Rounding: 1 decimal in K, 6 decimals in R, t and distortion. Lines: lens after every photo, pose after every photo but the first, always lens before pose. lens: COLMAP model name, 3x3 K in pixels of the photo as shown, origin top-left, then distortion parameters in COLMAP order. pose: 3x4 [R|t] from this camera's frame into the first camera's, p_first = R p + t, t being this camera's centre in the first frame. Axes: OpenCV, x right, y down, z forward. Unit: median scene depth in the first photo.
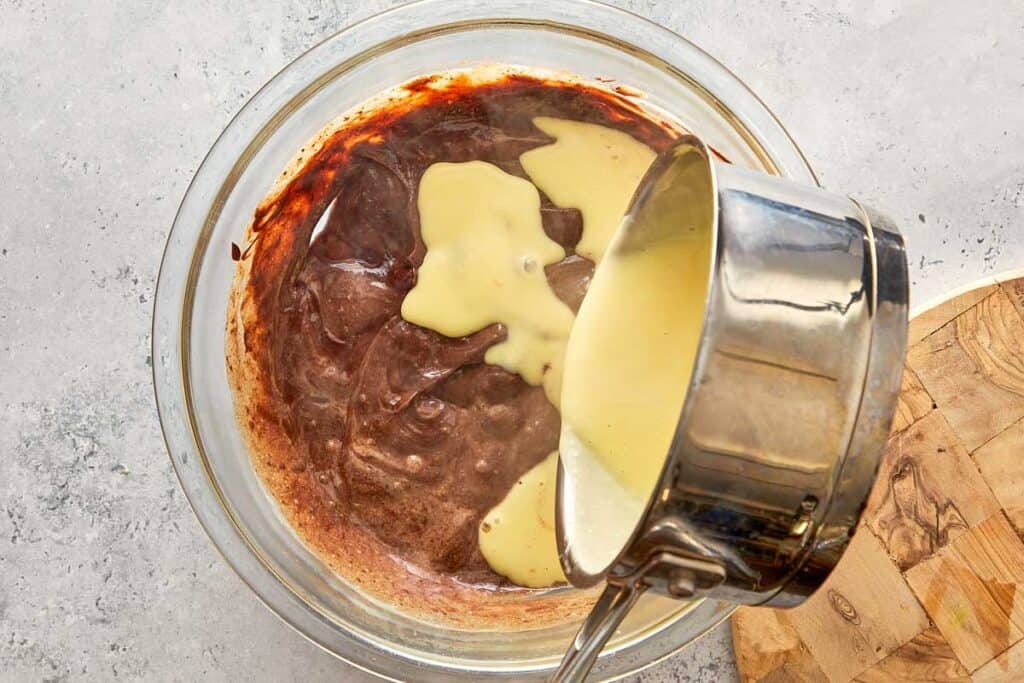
lens RADIAL K [[6779.5, 0, 512.0], [0, 6779.5, 341.5], [0, 0, 1]] dist [-0.091314, -20.621525]
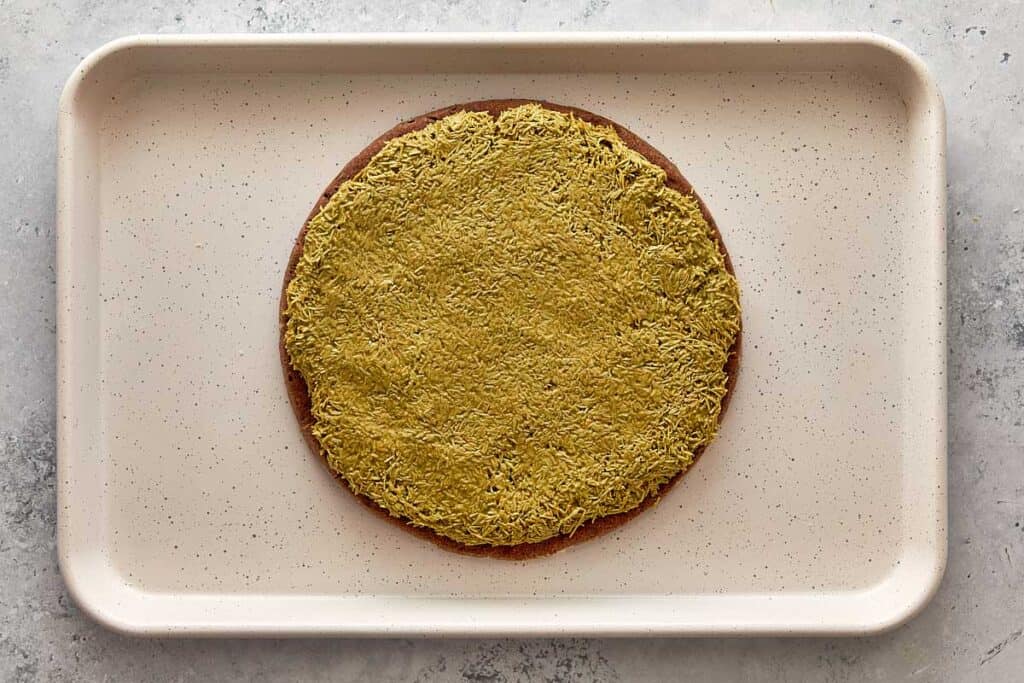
lens RADIAL K [[7255.8, 0, 512.0], [0, 7255.8, 341.5], [0, 0, 1]] dist [-0.346270, -7.352020]
pose [[0.999182, -0.036271, 0.017877, -0.003532], [0.036304, 0.999340, -0.001531, -0.001658], [-0.017810, 0.002179, 0.999839, -0.260520]]
